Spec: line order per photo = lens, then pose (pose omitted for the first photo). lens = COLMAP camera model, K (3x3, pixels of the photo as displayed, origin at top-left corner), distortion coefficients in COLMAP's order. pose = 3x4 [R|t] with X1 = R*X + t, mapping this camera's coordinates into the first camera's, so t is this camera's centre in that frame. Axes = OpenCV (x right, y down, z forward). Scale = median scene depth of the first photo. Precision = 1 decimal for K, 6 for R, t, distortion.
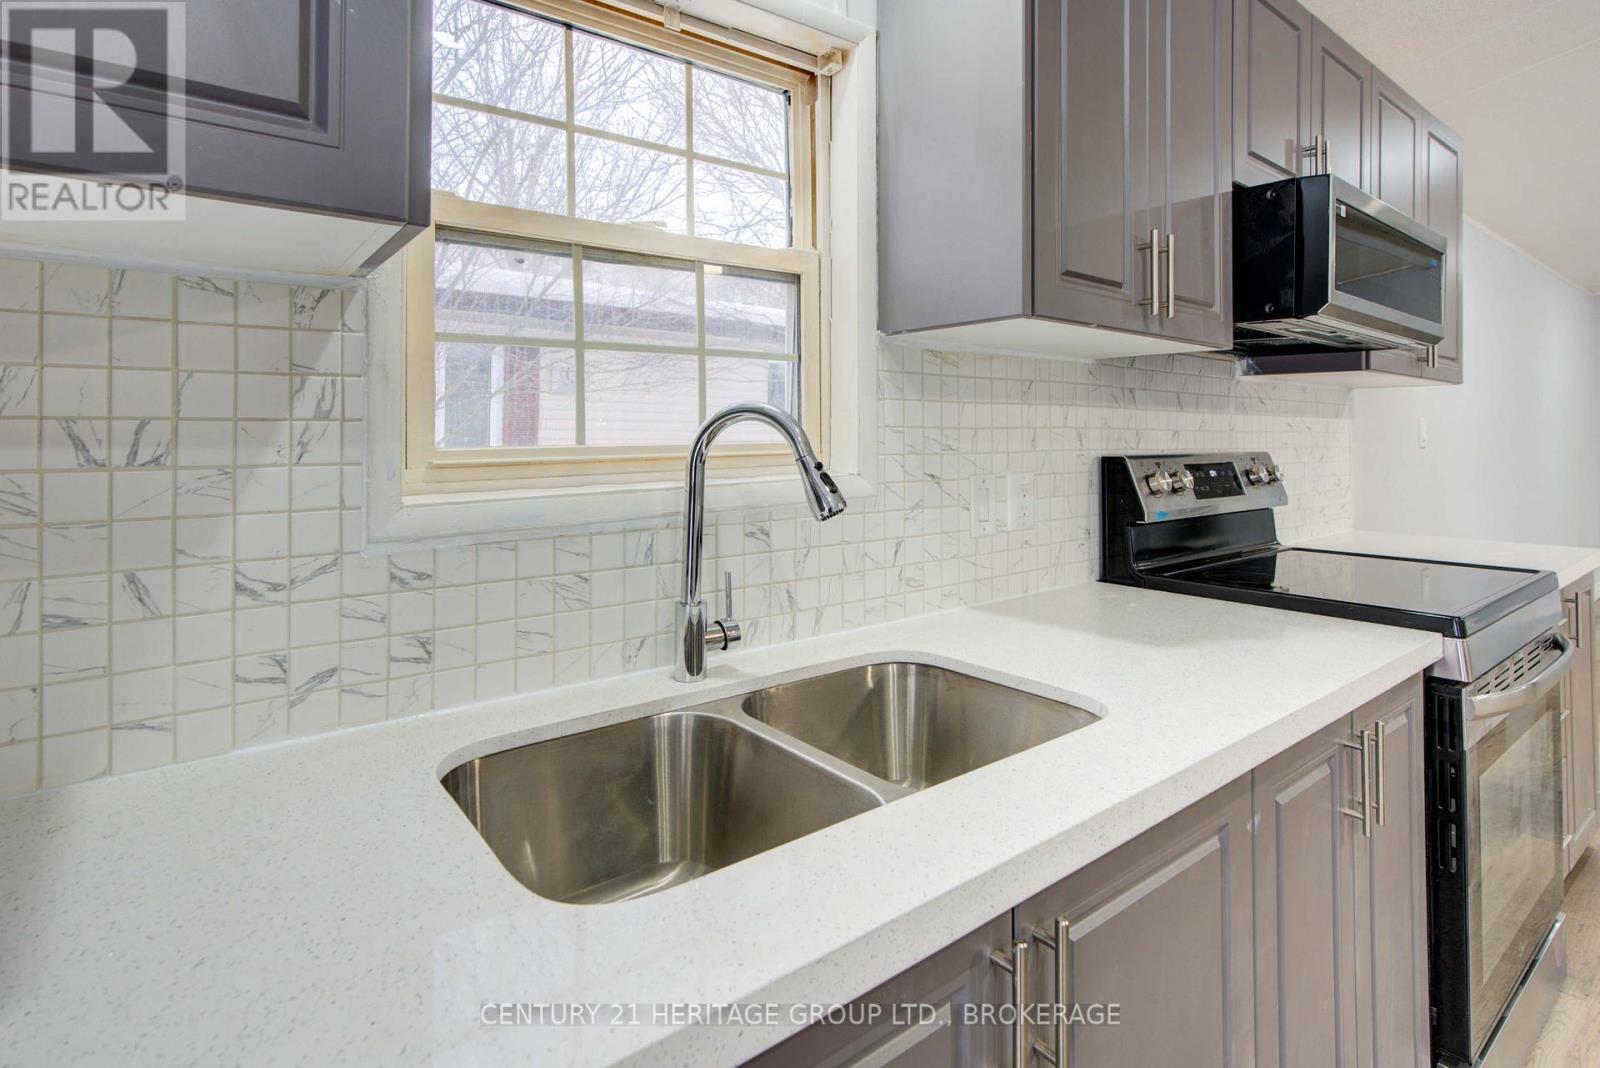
lens RADIAL K [[843.5, 0, 823.6], [0, 843.5, 420.5], [0, 0, 1]] dist [-0.000134, -0.000902]
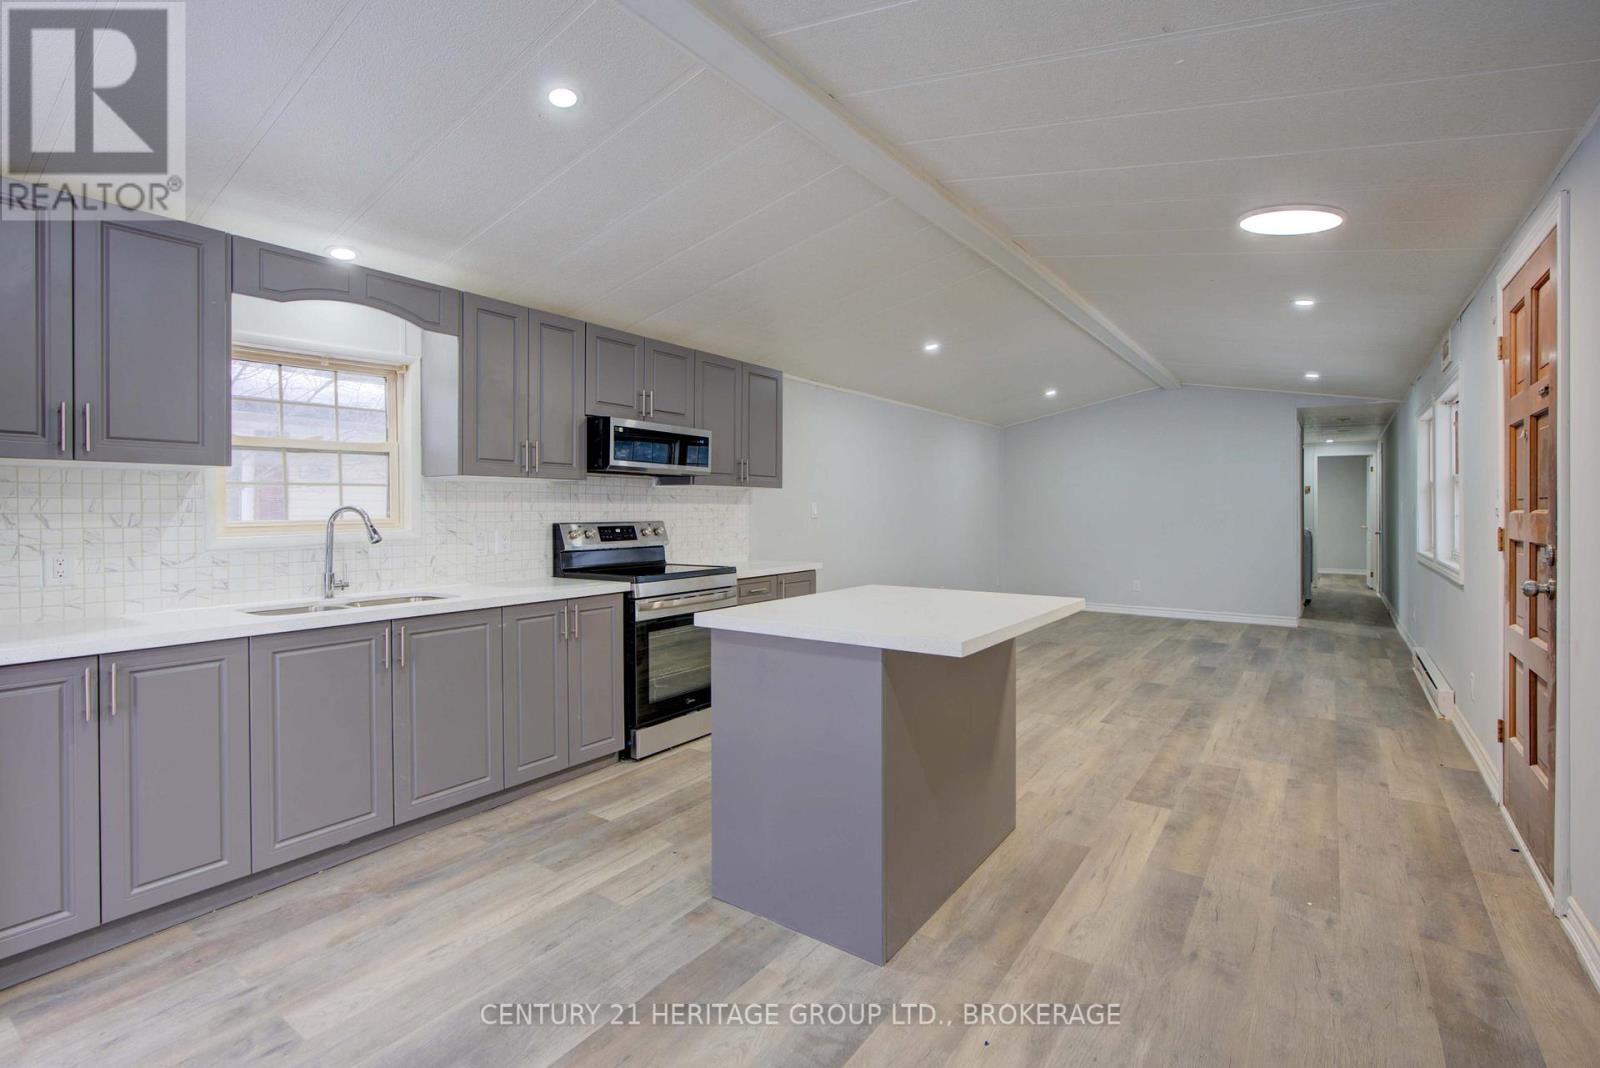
lens RADIAL K [[758.0, 0, 805.8], [0, 758.0, 511.1], [0, 0, 1]] dist [-0.003696, 0.002253]
pose [[0.968551, -0.002183, 0.248804, 0.746682], [-0.003387, 0.999753, 0.021955, -0.059987], [-0.248790, -0.022108, 0.968305, -1.835212]]
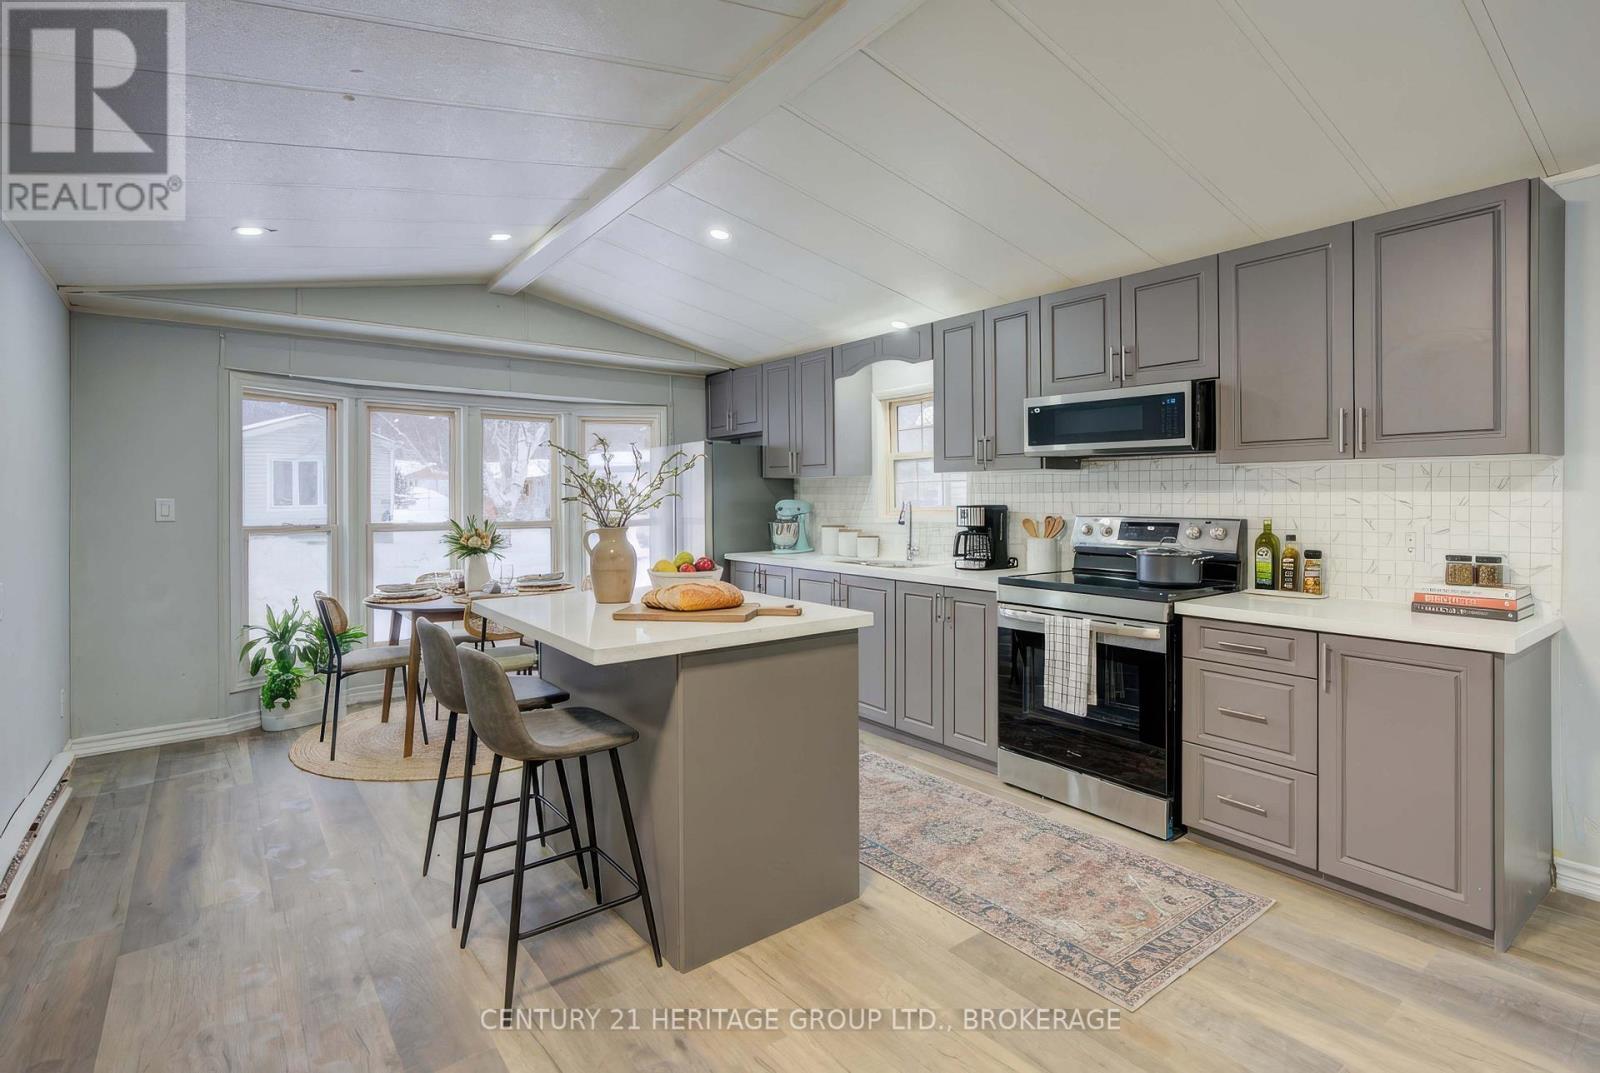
lens RADIAL K [[758.0, 0, 791.4], [0, 758.0, 497.3], [0, 0, 1]] dist [-0.003696, 0.002253]
pose [[-0.040976, -0.001838, -0.999158, 3.490404], [0.018933, 0.999817, -0.002616, -0.019856], [0.998981, -0.019025, -0.040933, 0.533542]]
